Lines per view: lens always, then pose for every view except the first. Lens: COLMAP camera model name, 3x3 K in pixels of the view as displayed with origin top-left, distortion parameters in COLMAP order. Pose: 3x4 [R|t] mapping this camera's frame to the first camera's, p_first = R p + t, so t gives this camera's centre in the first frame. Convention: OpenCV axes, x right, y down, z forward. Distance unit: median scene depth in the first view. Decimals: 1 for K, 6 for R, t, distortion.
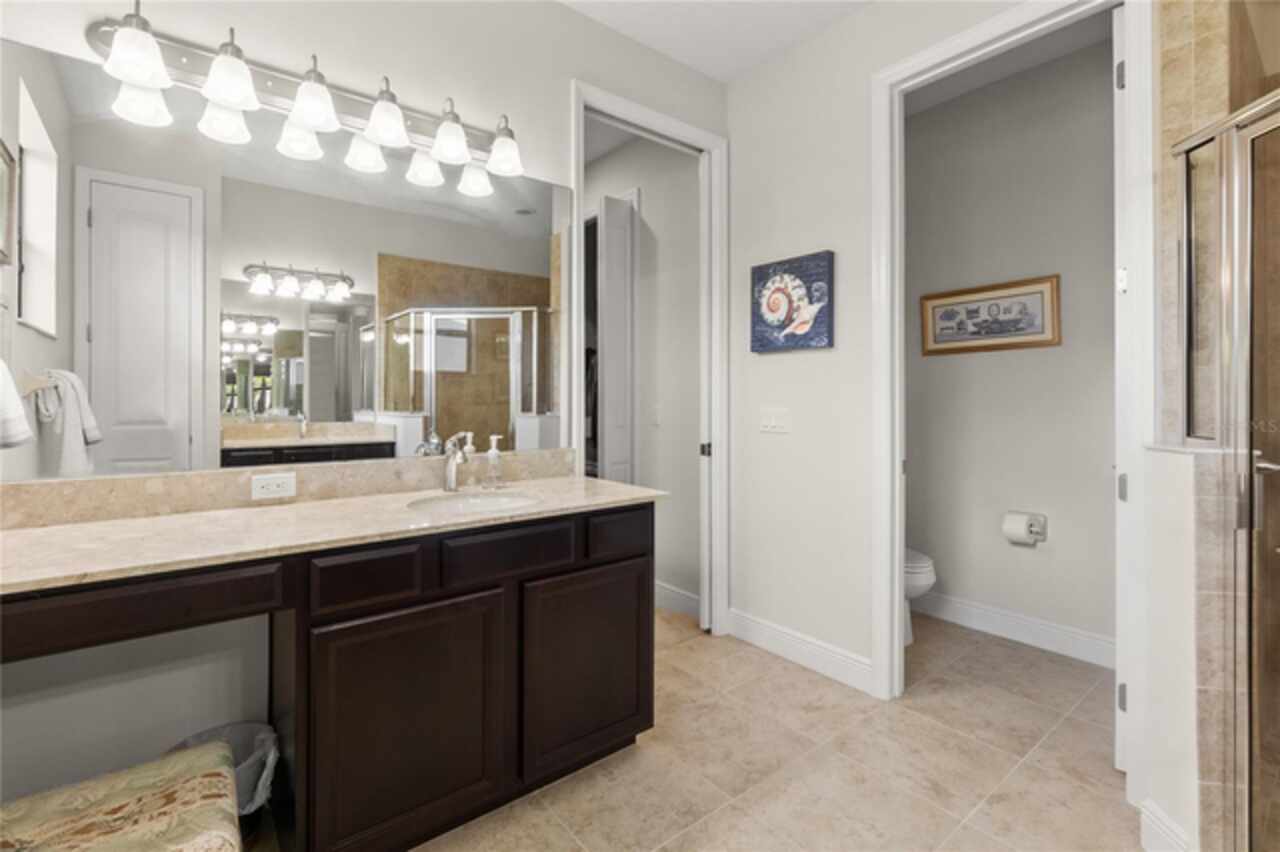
lens RADIAL K [[567.2, 0, 639.3], [0, 567.2, 403.8], [0, 0, 1]] dist [-0.000605, -0.000211]
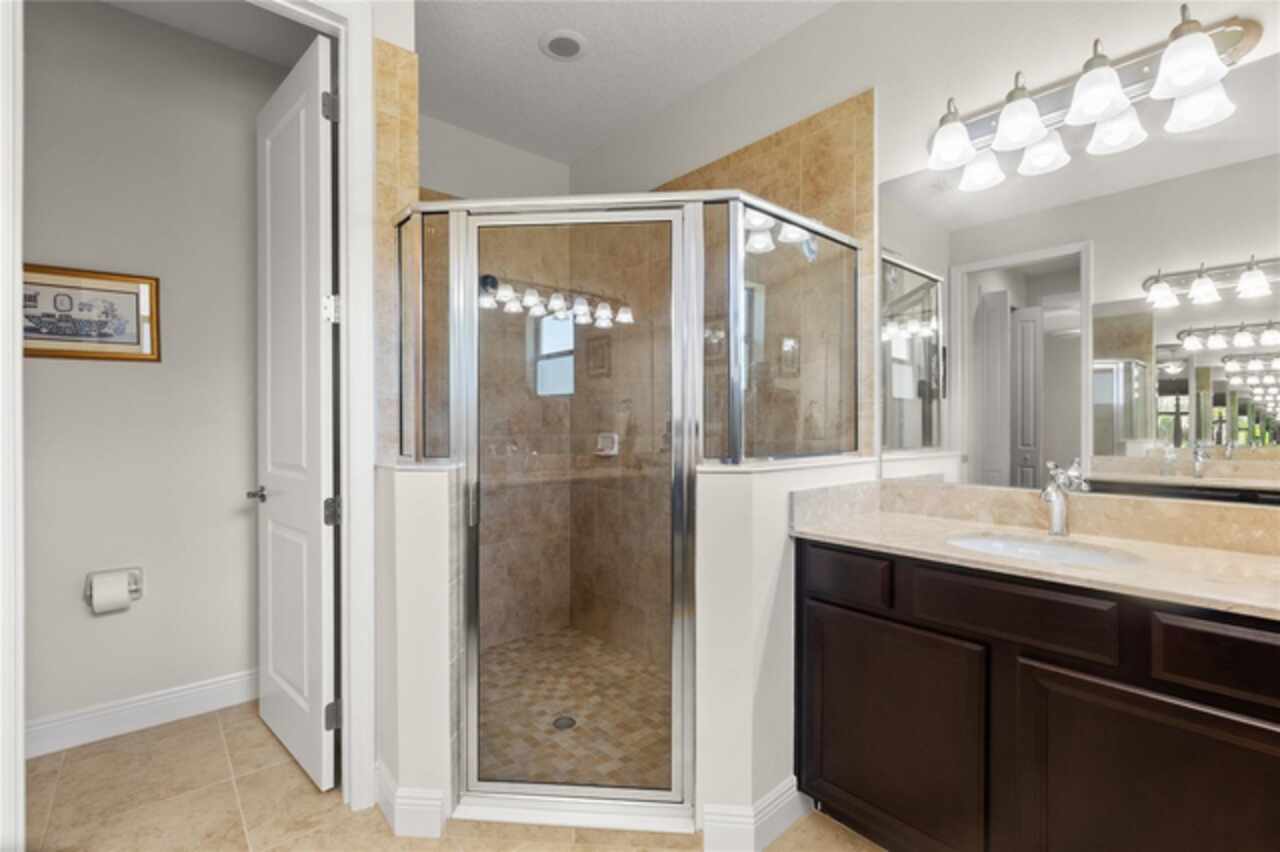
lens RADIAL K [[570.8, 0, 607.5], [0, 570.8, 425.8], [0, 0, 1]] dist [-0.001815, -0.000203]
pose [[-0.004555, -0.006909, 0.999966, -0.112534], [0.011974, 0.999904, 0.006963, -0.004783], [-0.999918, 0.012005, -0.004472, 0.325103]]
